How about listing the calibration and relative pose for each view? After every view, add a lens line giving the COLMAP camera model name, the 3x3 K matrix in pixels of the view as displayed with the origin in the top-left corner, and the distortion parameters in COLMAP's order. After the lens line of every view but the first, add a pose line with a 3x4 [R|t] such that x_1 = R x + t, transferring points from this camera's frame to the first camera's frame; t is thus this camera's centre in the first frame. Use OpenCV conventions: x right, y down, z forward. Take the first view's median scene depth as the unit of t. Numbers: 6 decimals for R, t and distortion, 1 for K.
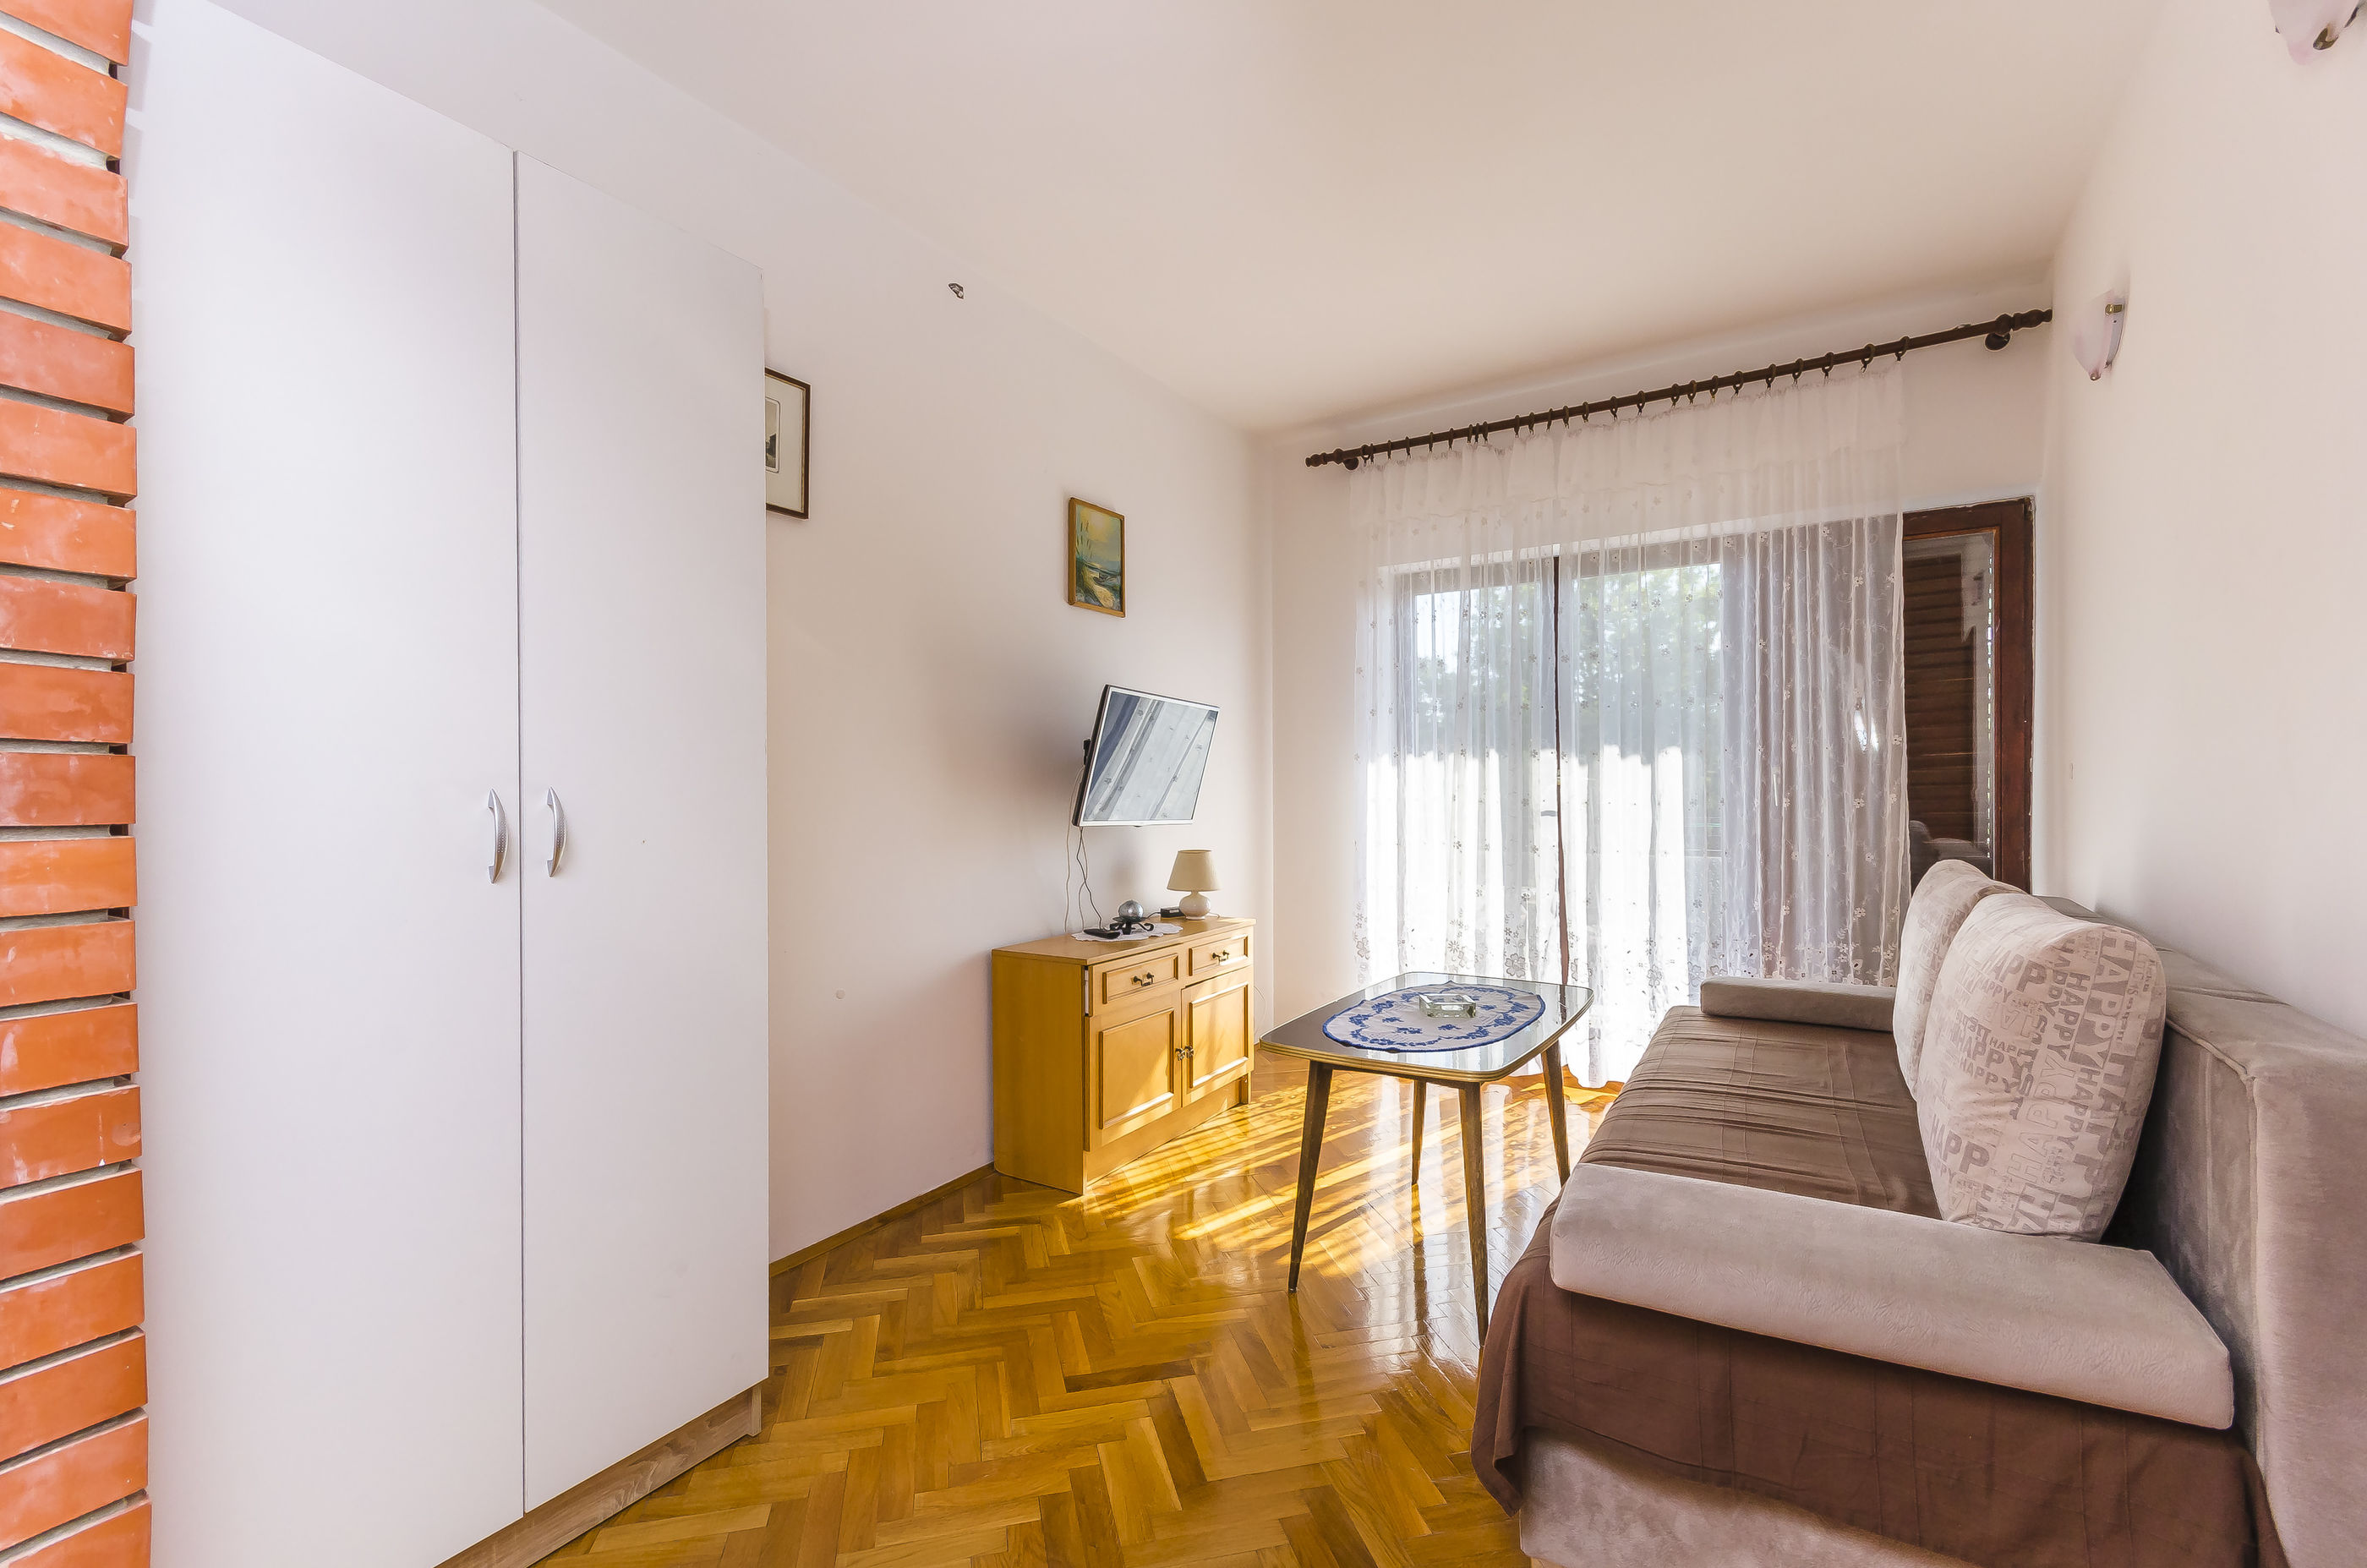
lens RADIAL K [[1084.5, 0, 1175.1], [0, 1084.5, 792.0], [0, 0, 1]] dist [0.003913, 0.000961]
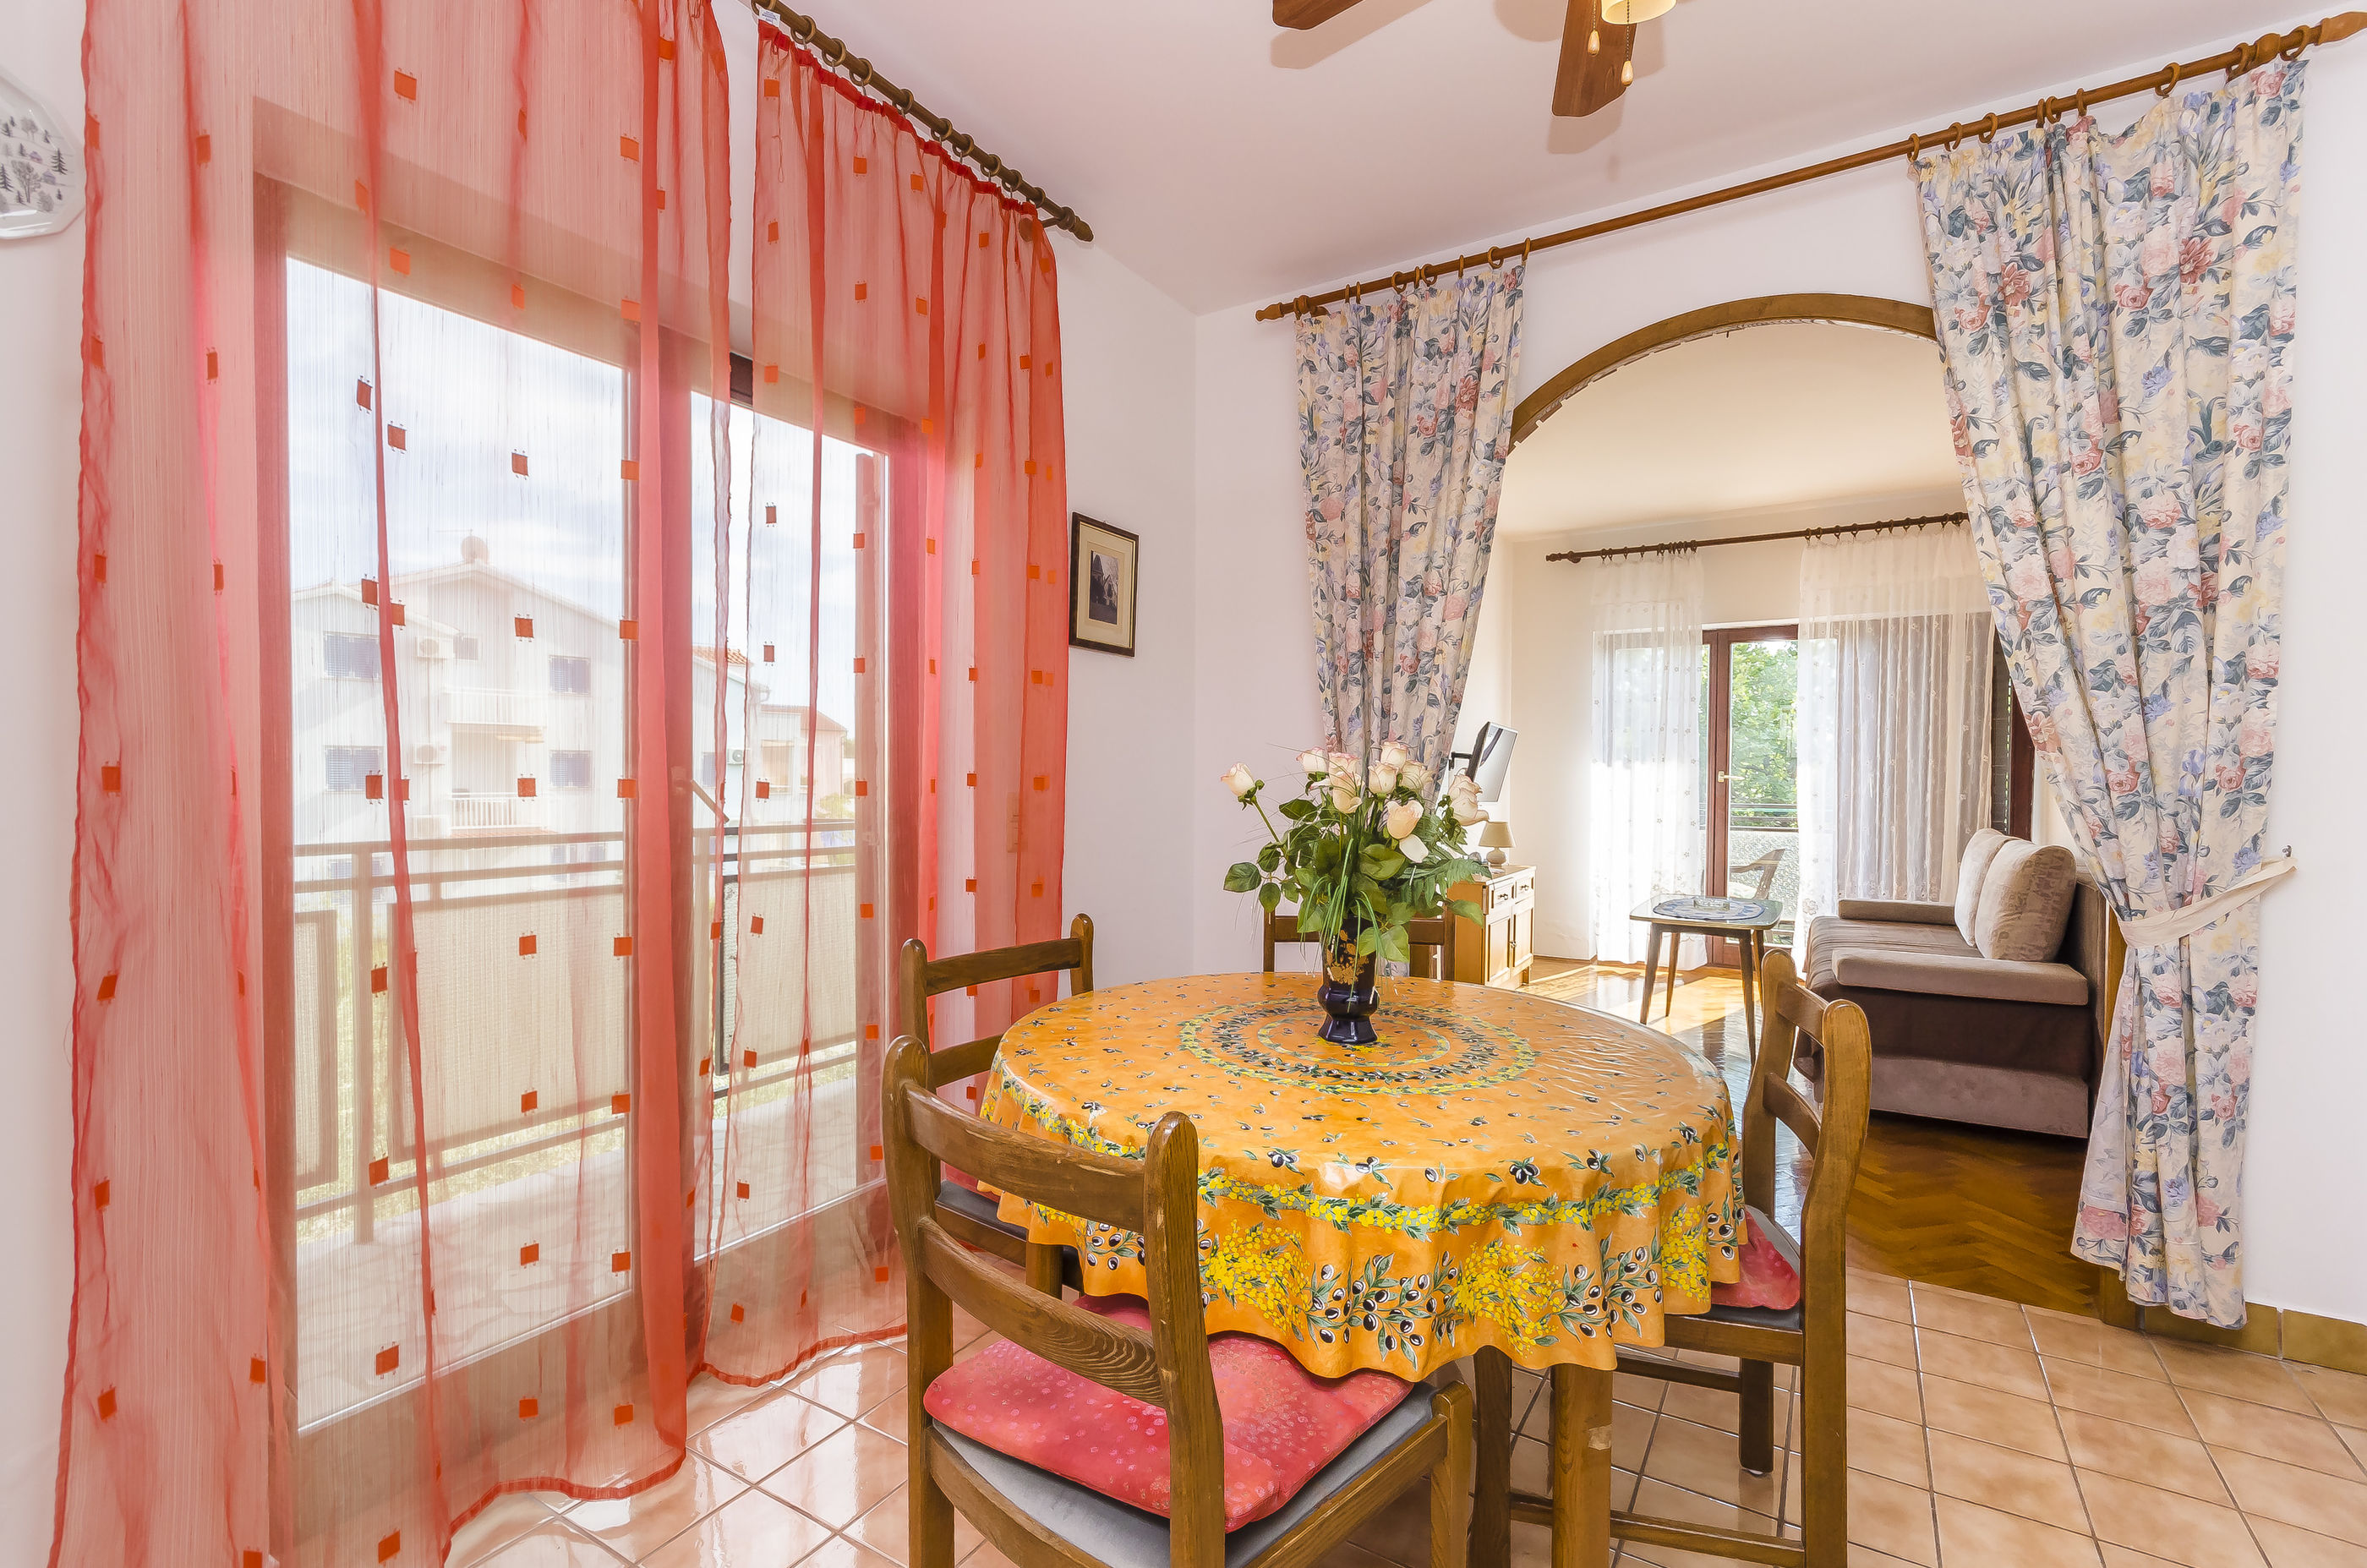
lens RADIAL K [[1084.5, 0, 1190.8], [0, 1084.5, 783.6], [0, 0, 1]] dist [0.003913, 0.000961]
pose [[0.999724, 0.023476, -0.000880, -0.629790], [-0.023475, 0.999723, 0.001777, 0.011763], [0.000922, -0.001756, 0.999998, -0.832262]]
